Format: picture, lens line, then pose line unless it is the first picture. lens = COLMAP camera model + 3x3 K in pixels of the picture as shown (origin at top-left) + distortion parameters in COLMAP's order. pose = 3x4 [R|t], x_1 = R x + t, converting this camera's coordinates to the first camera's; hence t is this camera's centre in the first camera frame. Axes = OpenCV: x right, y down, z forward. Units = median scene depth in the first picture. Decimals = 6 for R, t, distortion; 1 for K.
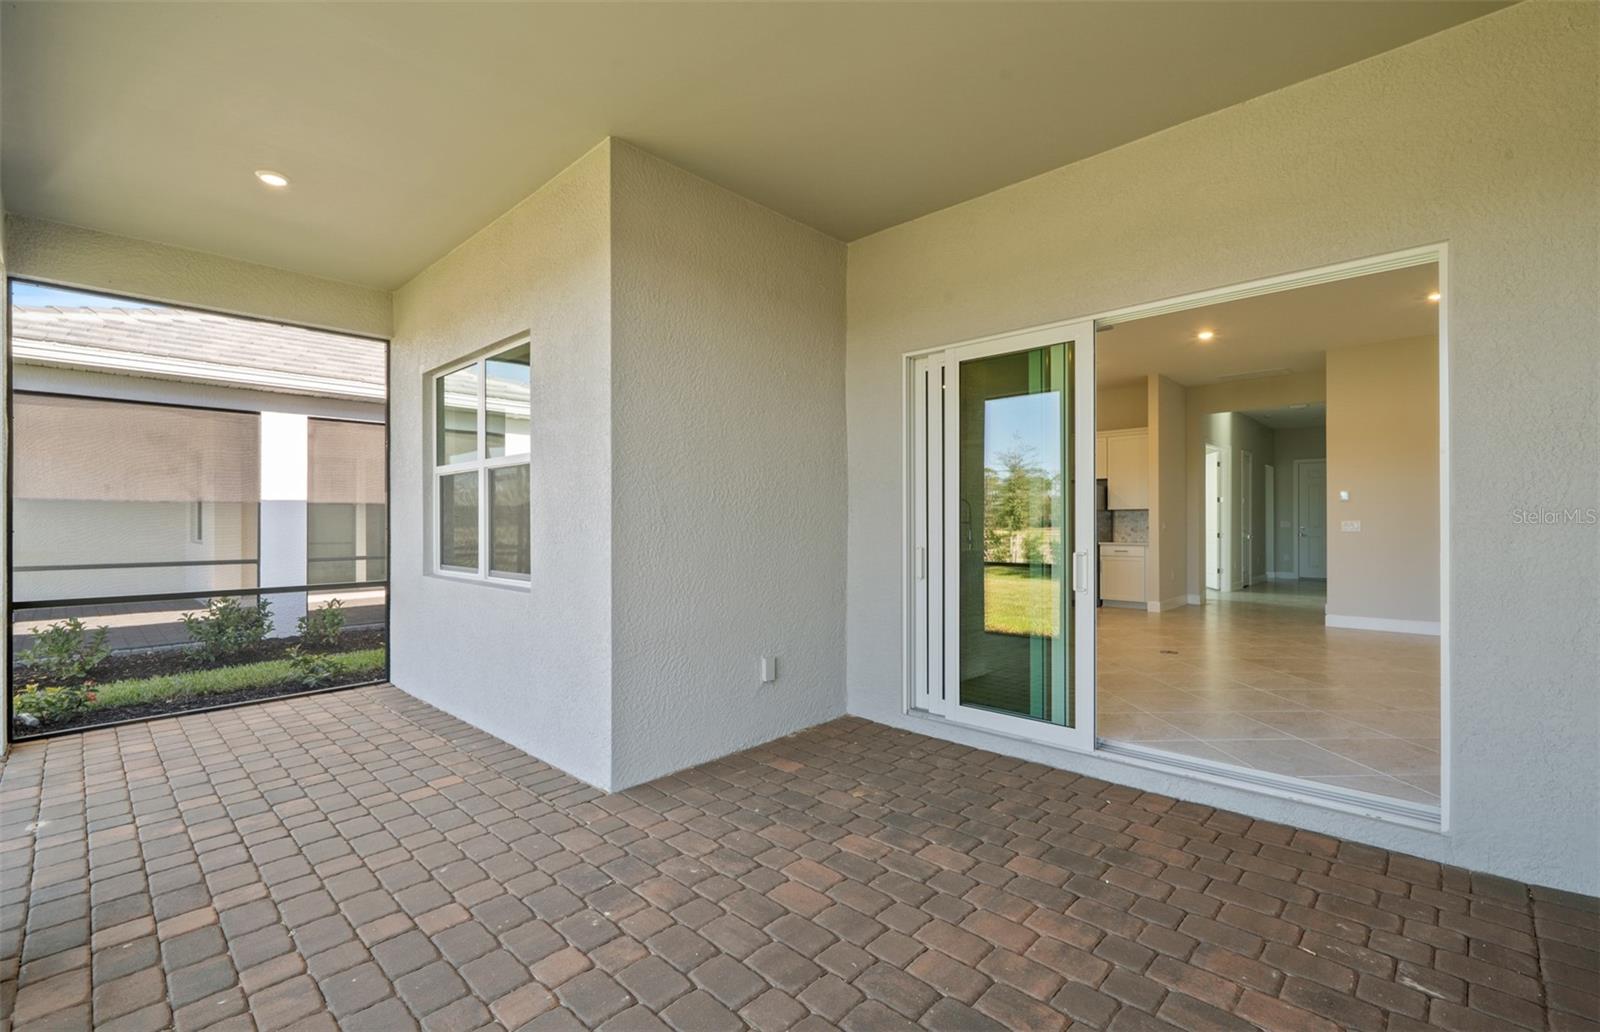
lens RADIAL K [[697.5, 0, 798.1], [0, 697.5, 519.3], [0, 0, 1]] dist [-0.000882, -0.000280]
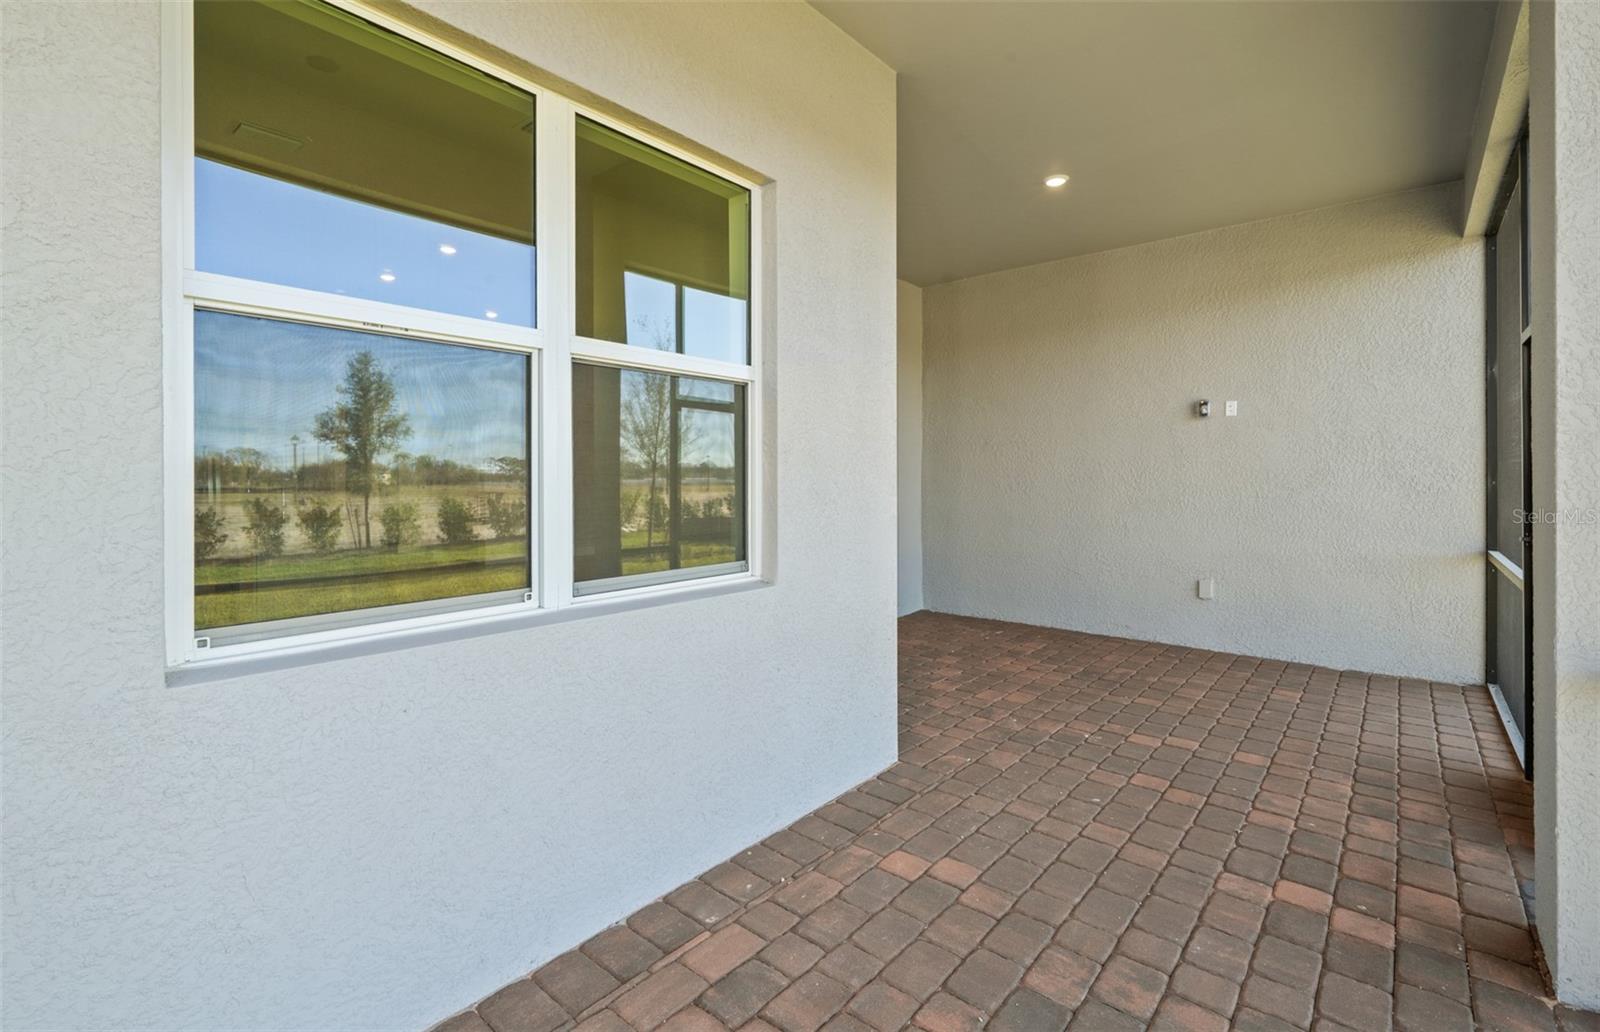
lens RADIAL K [[697.5, 0, 809.6], [0, 697.5, 482.0], [0, 0, 1]] dist [-0.000882, -0.000280]
pose [[-0.063785, -0.001014, 0.997963, -1.559261], [-0.001071, 0.999999, 0.000947, 0.012821], [-0.997963, -0.001009, -0.063786, 1.517190]]
